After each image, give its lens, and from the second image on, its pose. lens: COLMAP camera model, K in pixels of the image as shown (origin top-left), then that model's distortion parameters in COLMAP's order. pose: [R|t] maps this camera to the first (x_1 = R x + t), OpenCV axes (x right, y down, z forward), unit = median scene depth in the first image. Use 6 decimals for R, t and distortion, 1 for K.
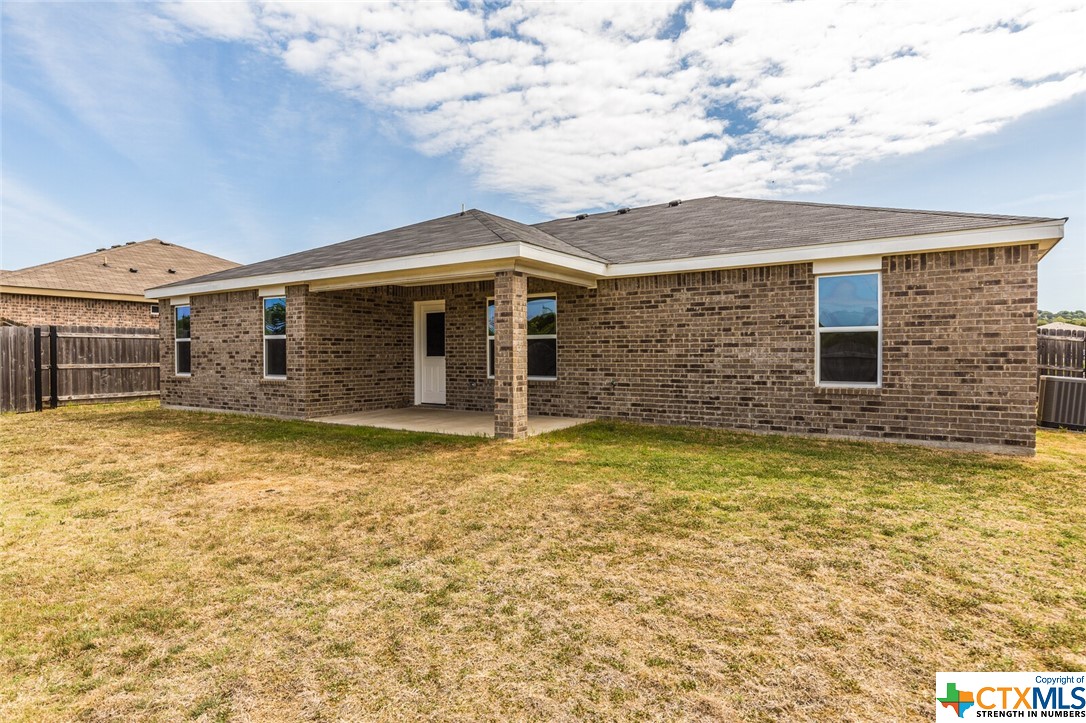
lens RADIAL K [[595.1, 0, 555.6], [0, 595.1, 356.7], [0, 0, 1]] dist [0.003769, 0.000409]
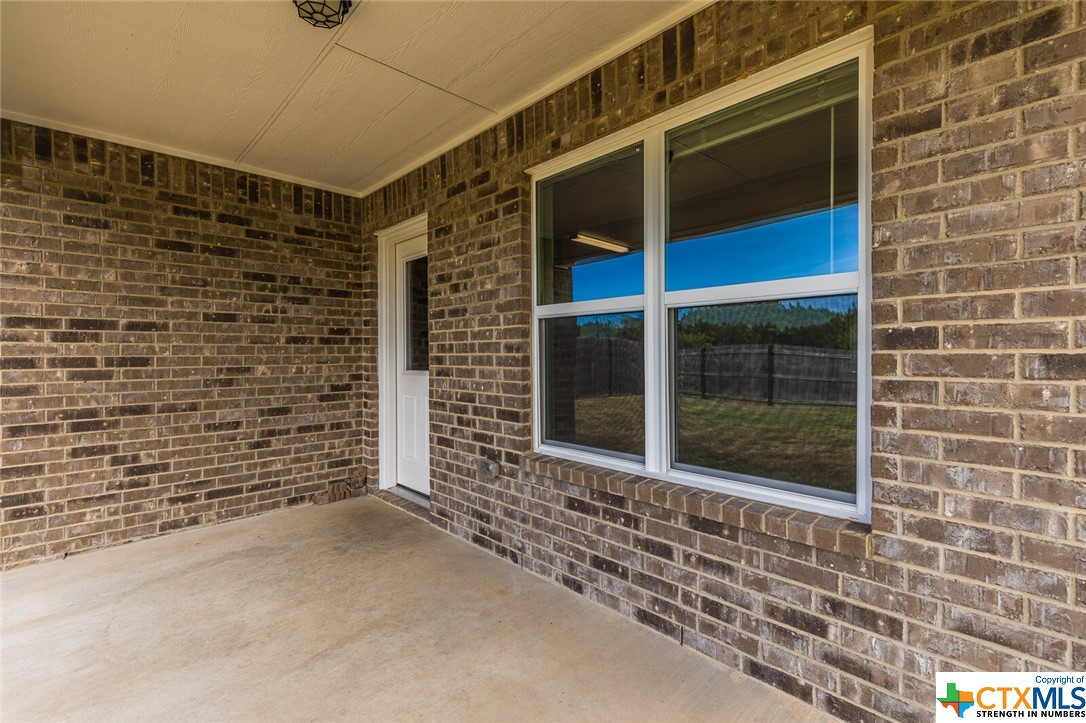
lens RADIAL K [[487.6, 0, 549.3], [0, 487.6, 360.3], [0, 0, 1]] dist [0.004836, -0.000594]
pose [[0.973233, 0.001431, -0.229816, -0.052416], [0.000231, 0.999974, 0.007205, -0.010260], [0.229821, -0.007065, 0.973207, 0.770075]]
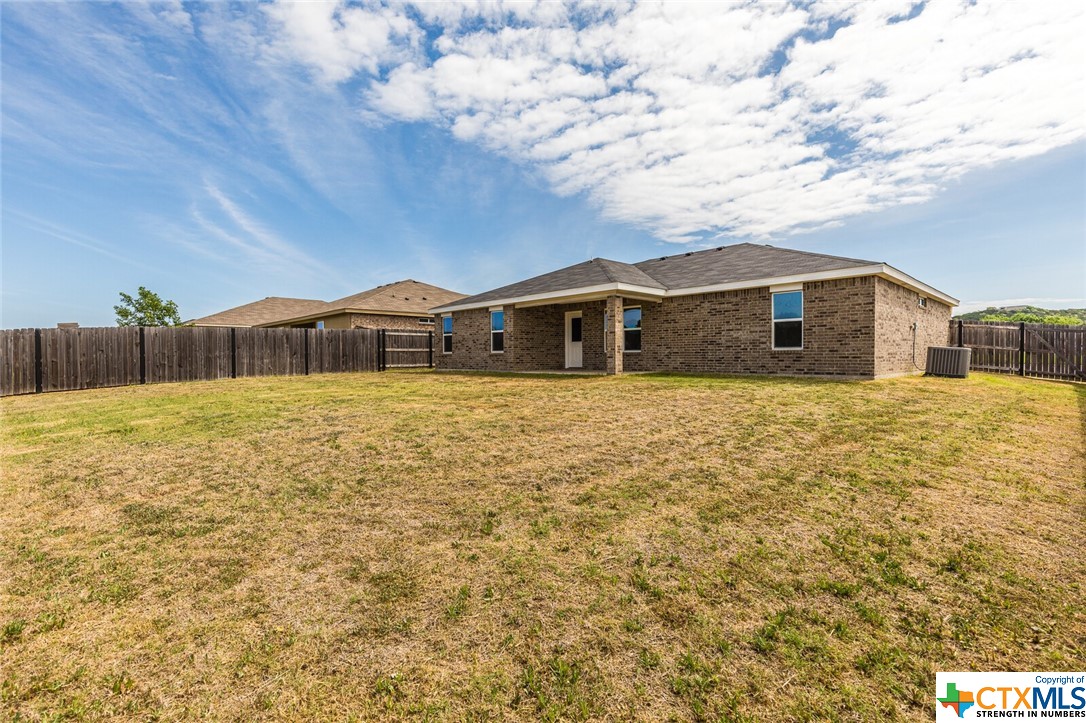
lens RADIAL K [[487.6, 0, 549.3], [0, 487.6, 360.3], [0, 0, 1]] dist [0.004836, -0.000594]
pose [[0.972652, -0.000258, -0.232266, 0.071733], [0.001024, 0.999994, 0.003176, 0.056197], [0.232264, -0.003327, 0.972647, -0.523792]]
